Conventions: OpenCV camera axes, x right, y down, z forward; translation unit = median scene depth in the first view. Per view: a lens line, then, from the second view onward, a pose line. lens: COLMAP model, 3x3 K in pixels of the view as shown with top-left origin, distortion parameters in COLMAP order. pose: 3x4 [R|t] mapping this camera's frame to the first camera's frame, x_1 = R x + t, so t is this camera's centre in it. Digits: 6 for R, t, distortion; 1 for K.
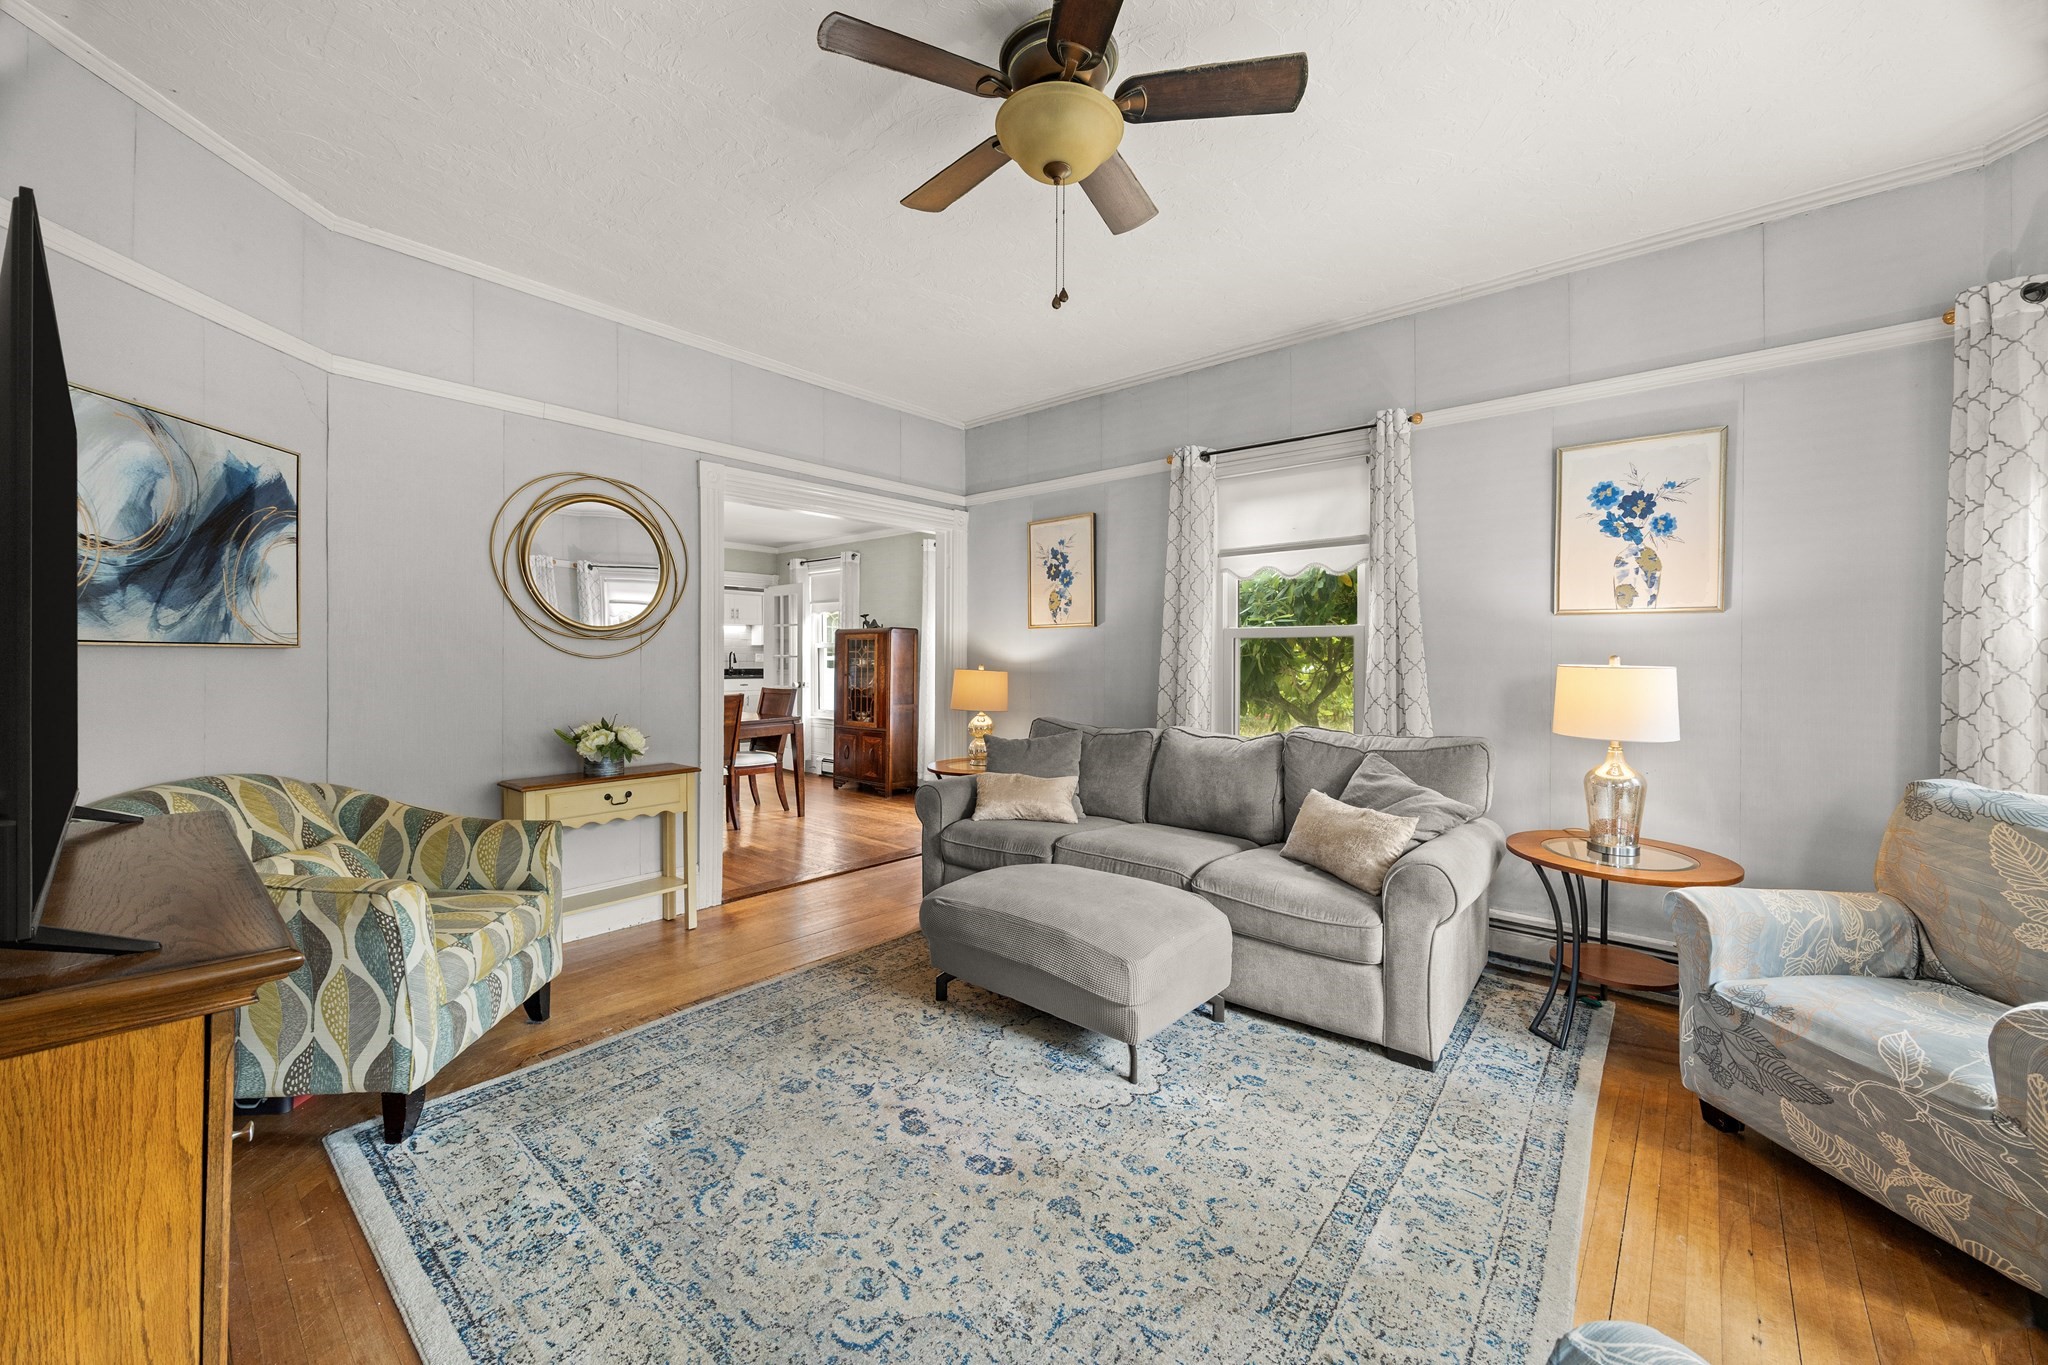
lens RADIAL K [[792.5, 0, 1025.4], [0, 792.5, 665.6], [0, 0, 1]] dist [-0.001960, 0.000128]
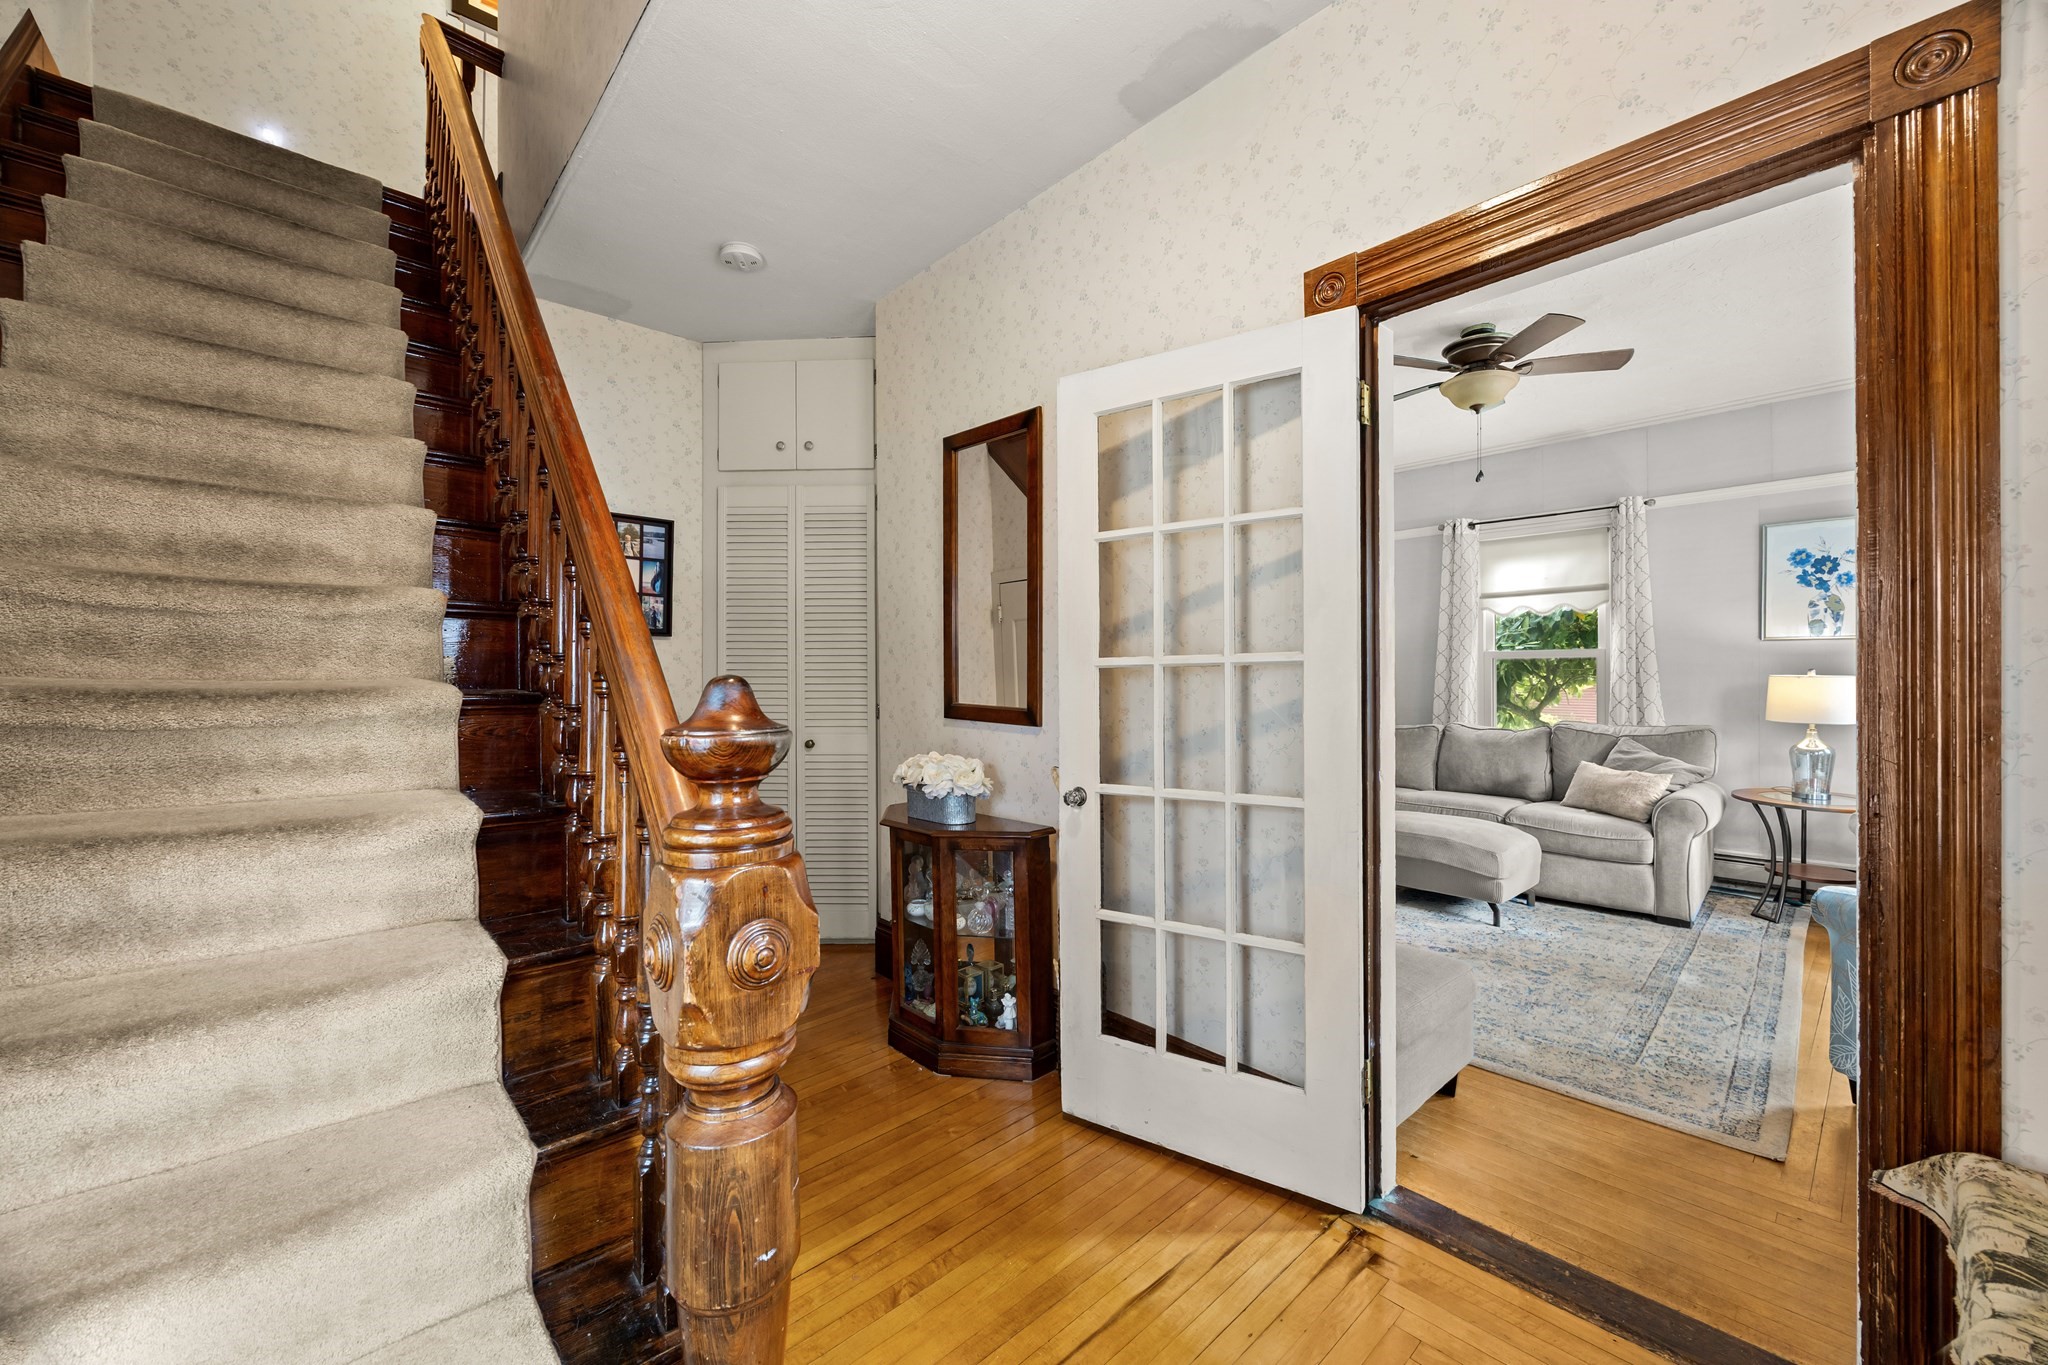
lens RADIAL K [[807.9, 0, 1024.0], [0, 807.9, 682.5], [0, 0, 1]] dist [0.001424, -0.000060]
pose [[0.993772, -0.006766, -0.111224, -0.535837], [0.006455, 0.999974, -0.003156, 0.008323], [0.111242, 0.002419, 0.993790, -0.651479]]
